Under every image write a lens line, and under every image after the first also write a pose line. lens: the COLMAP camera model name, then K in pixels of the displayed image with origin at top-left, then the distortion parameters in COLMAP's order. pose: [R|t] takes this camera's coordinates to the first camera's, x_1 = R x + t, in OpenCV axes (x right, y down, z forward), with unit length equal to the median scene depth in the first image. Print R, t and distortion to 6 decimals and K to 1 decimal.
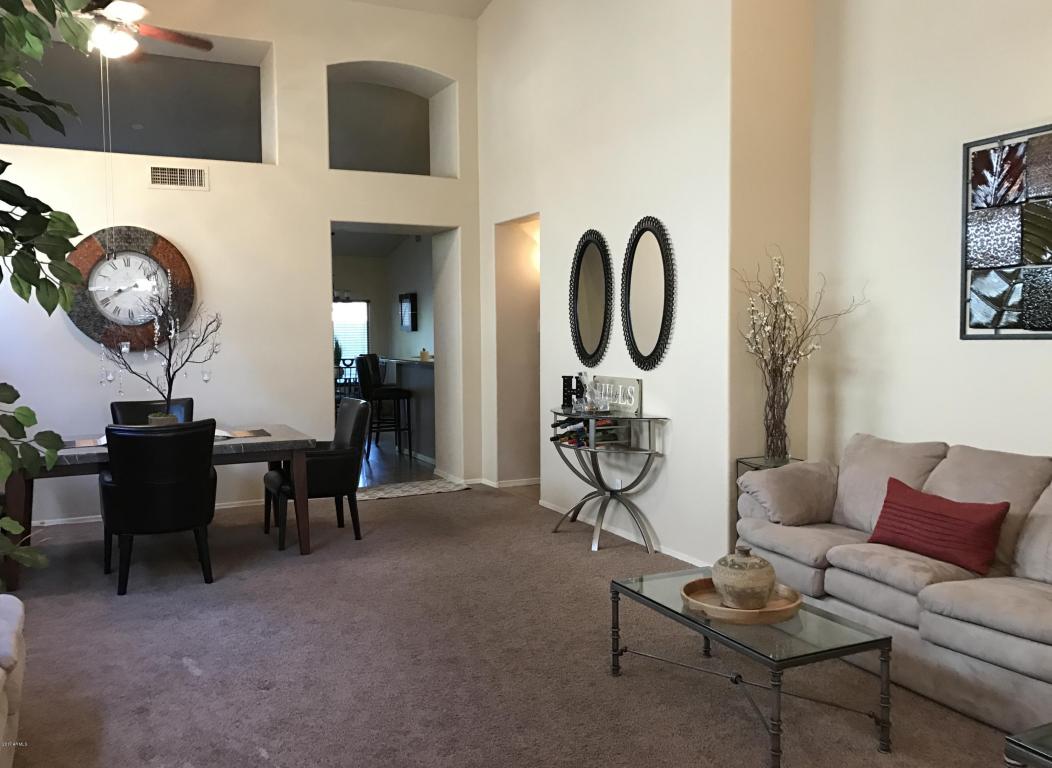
lens RADIAL K [[876.7, 0, 542.1], [0, 876.7, 380.9], [0, 0, 1]] dist [0.043714, -0.043075]
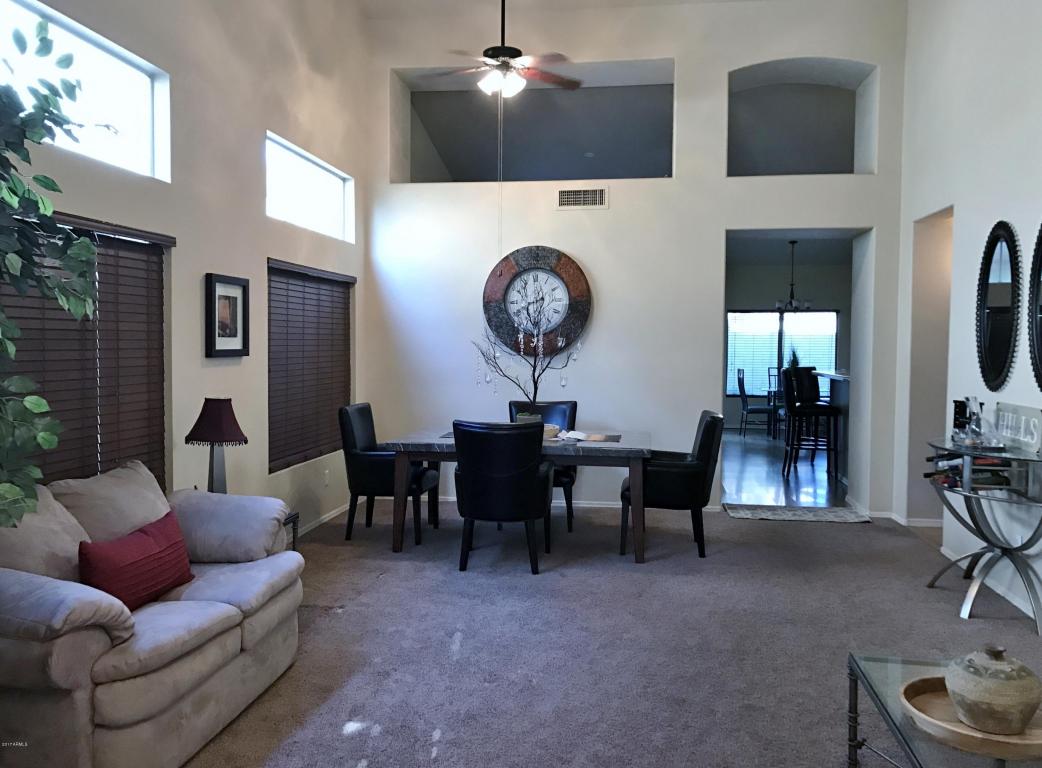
lens RADIAL K [[868.3, 0, 521.5], [0, 868.3, 380.9], [0, 0, 1]] dist [0.043714, -0.043075]
pose [[0.823495, 0.042832, -0.565705, 0.164405], [-0.049873, 0.998751, 0.003021, -0.006585], [0.565128, 0.025726, 0.824602, 0.093497]]
